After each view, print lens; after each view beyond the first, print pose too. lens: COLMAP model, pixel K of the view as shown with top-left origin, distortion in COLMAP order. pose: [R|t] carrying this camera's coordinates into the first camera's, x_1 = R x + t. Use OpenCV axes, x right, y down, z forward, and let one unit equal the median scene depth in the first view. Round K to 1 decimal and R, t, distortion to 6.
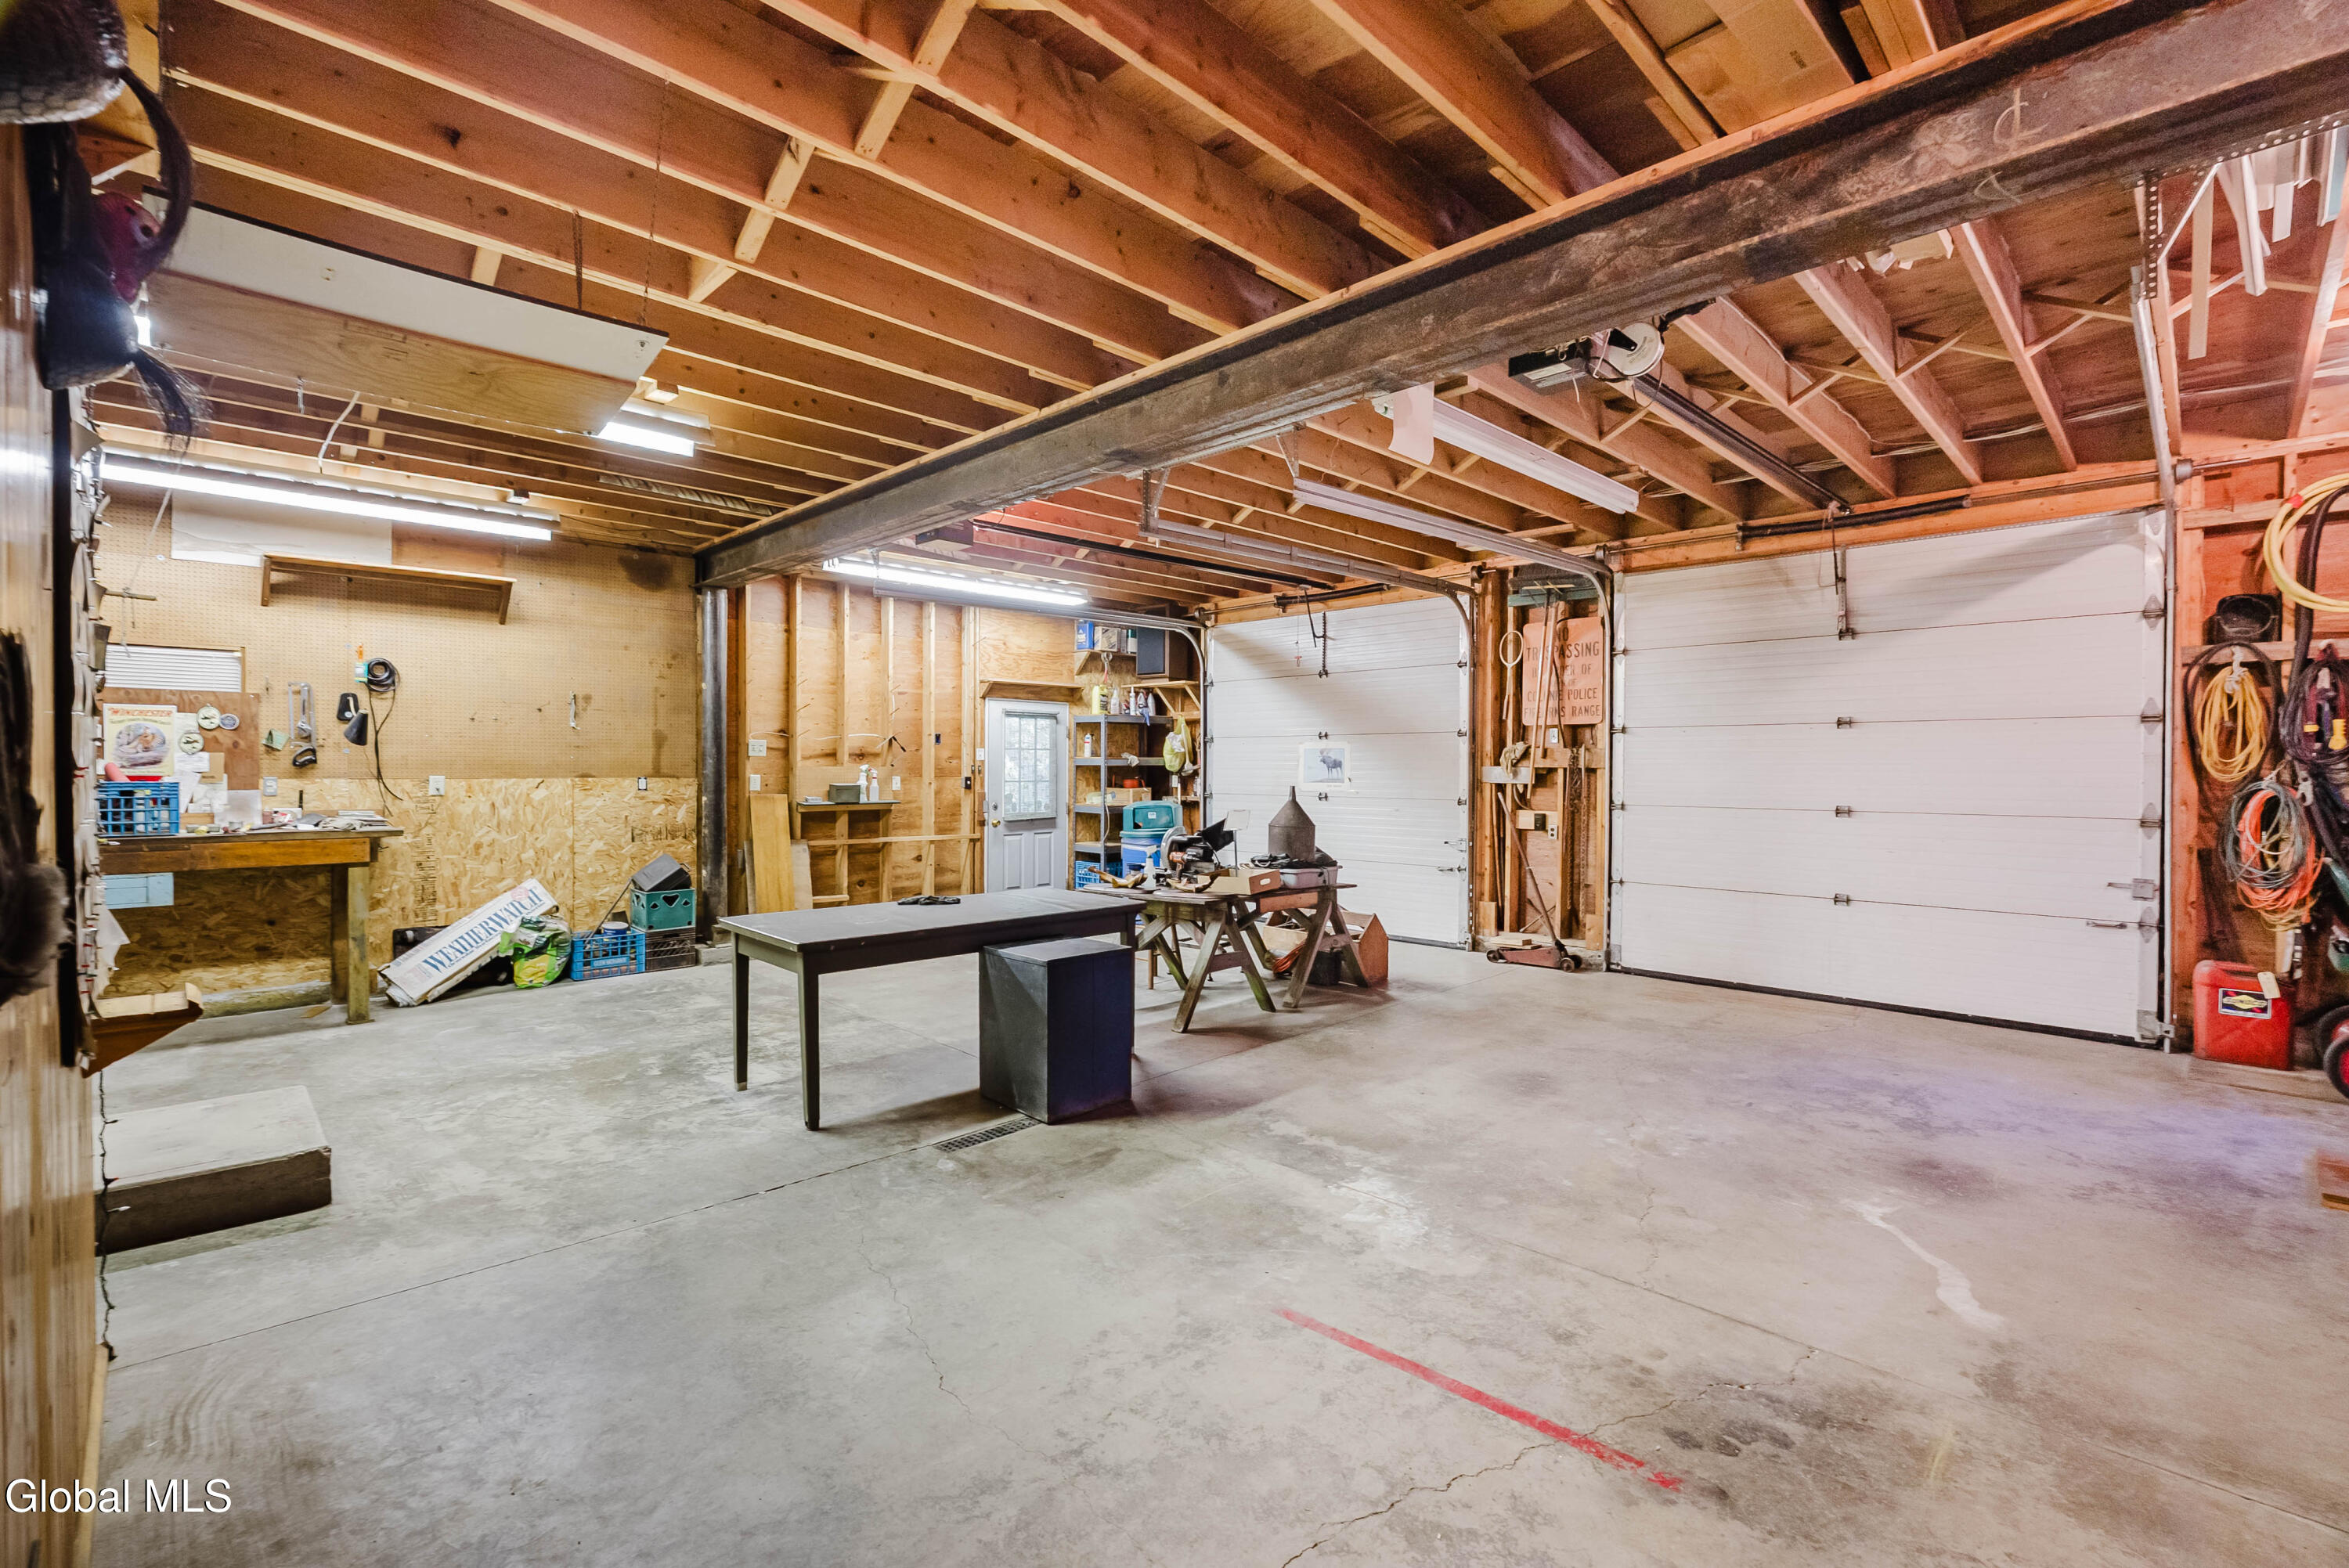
lens RADIAL K [[1044.4, 0, 1171.5], [0, 1044.4, 762.4], [0, 0, 1]] dist [-0.008774, 0.000319]
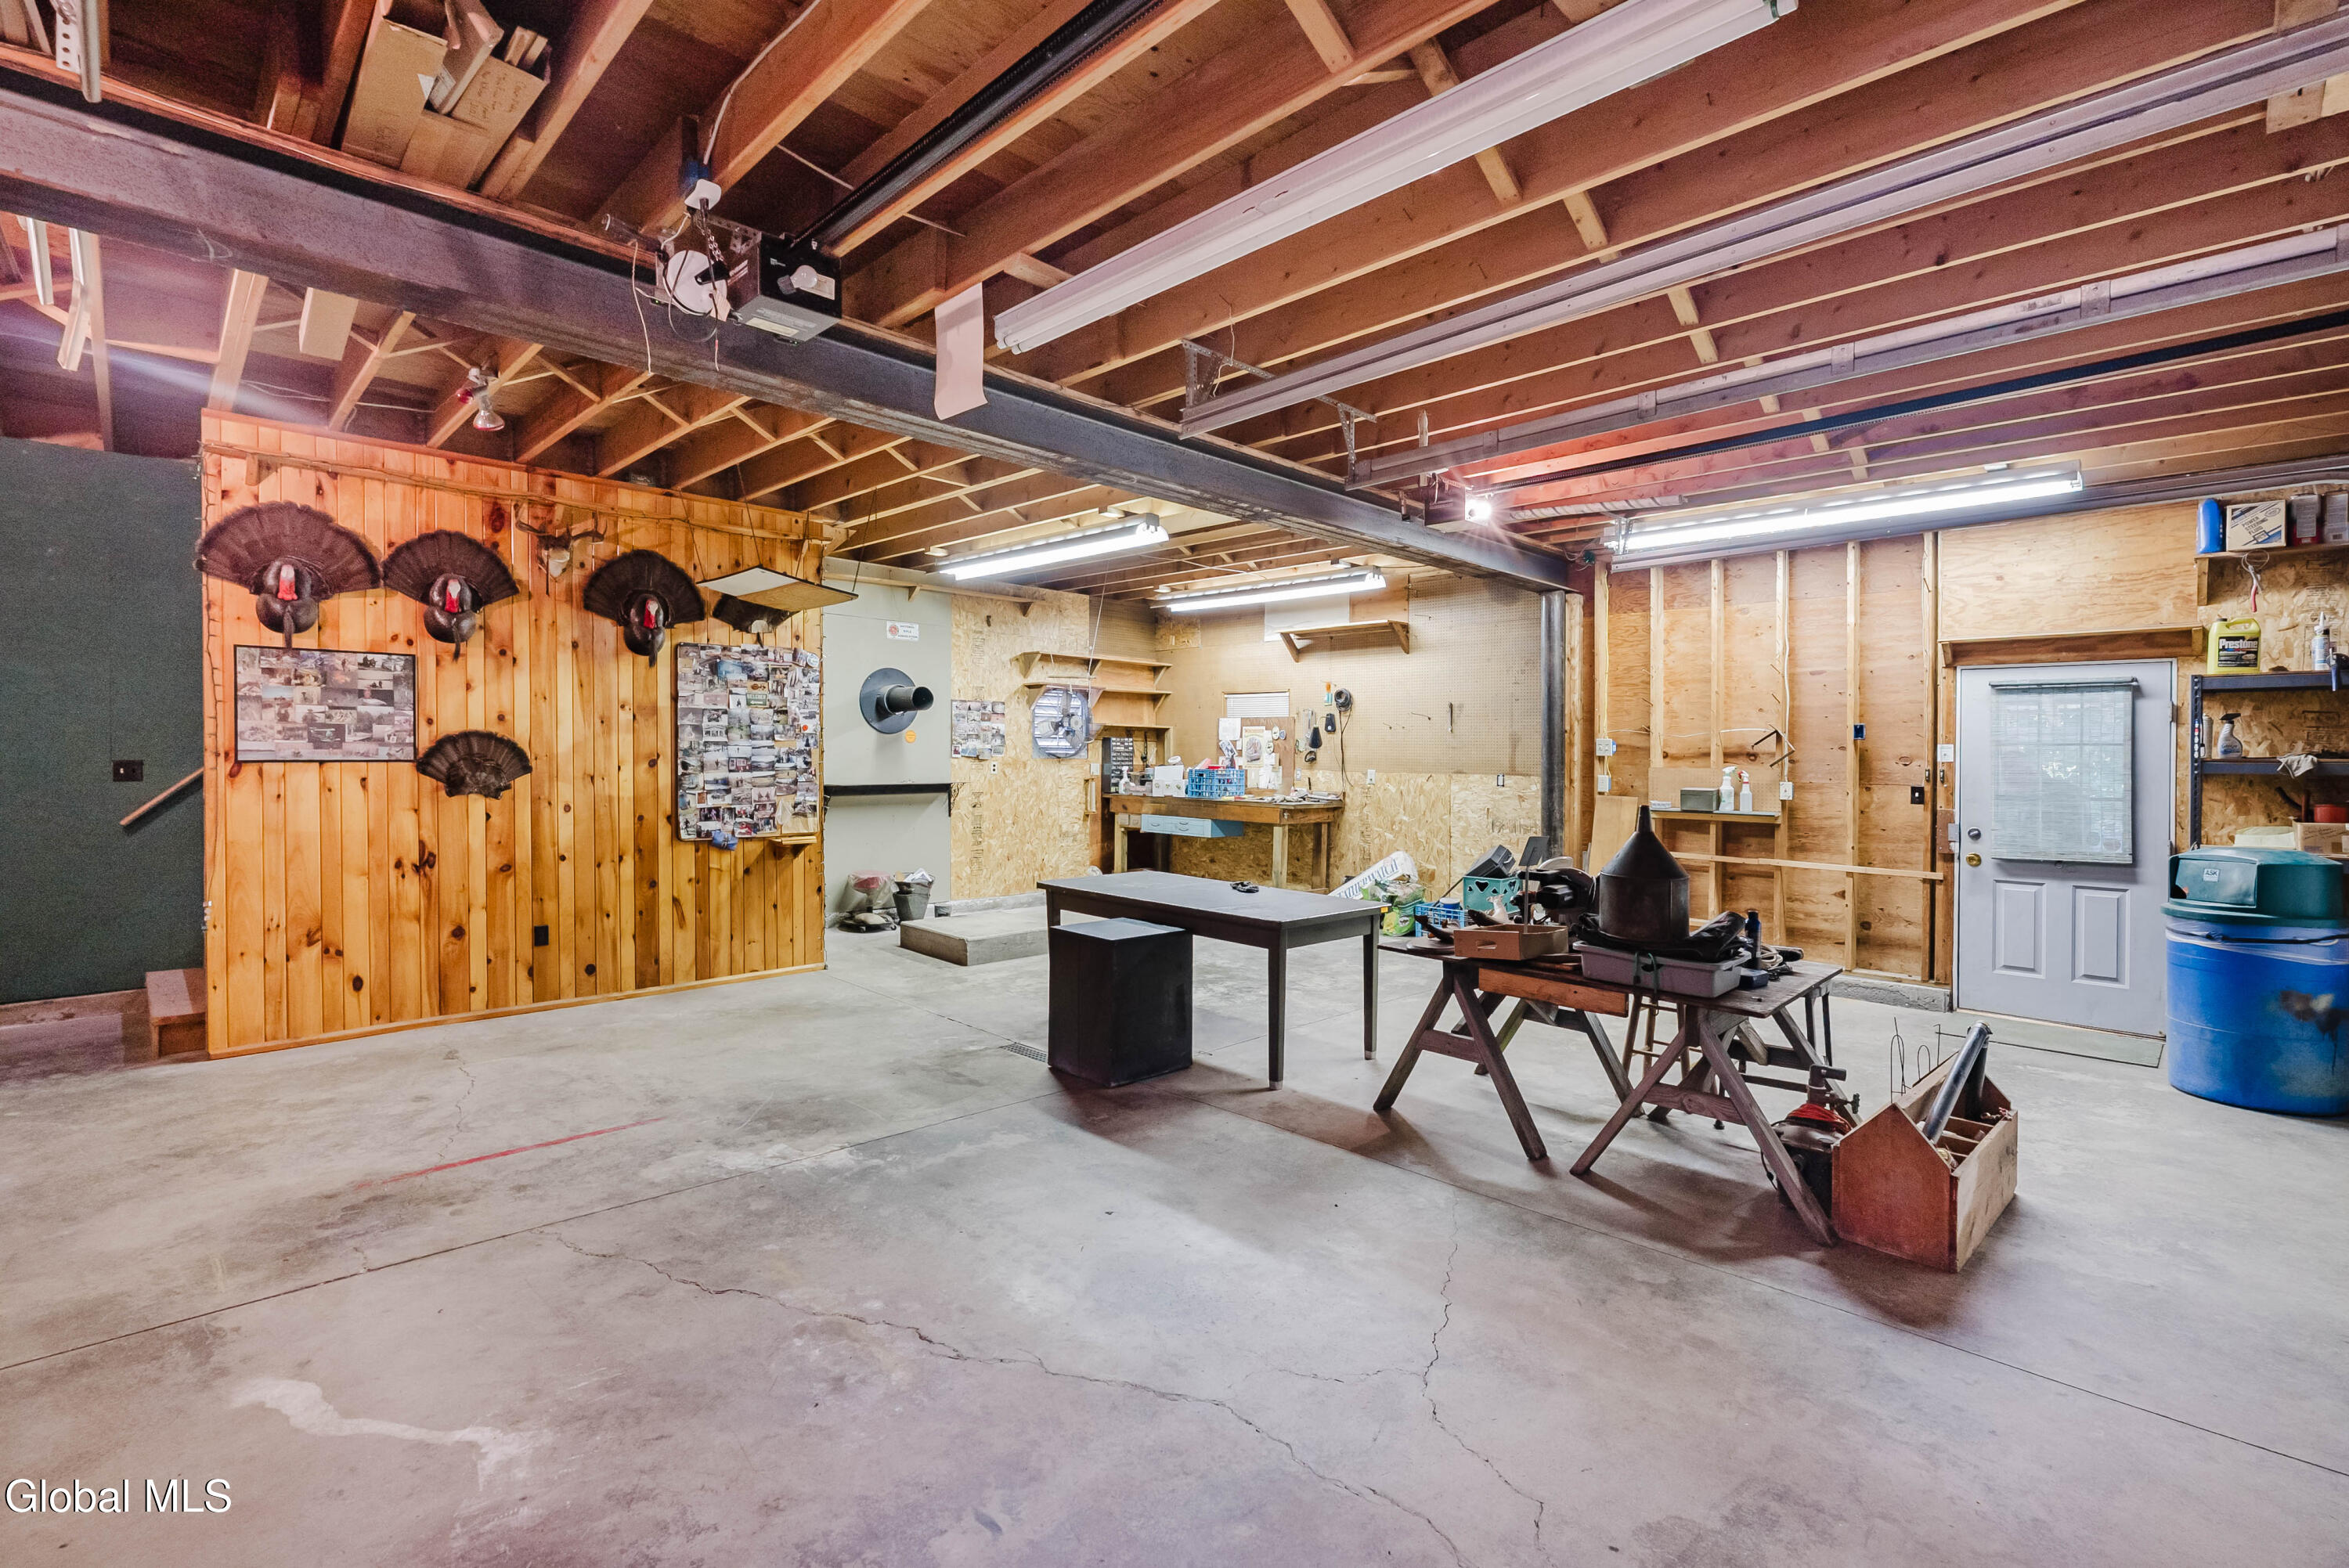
lens RADIAL K [[1044.4, 0, 1171.5], [0, 1044.4, 762.4], [0, 0, 1]] dist [-0.008774, 0.000319]
pose [[-0.000270, 0.006161, -0.999981, 1.159250], [-0.007747, 0.999951, 0.006163, -0.005521], [0.999970, 0.007748, -0.000222, 1.242765]]
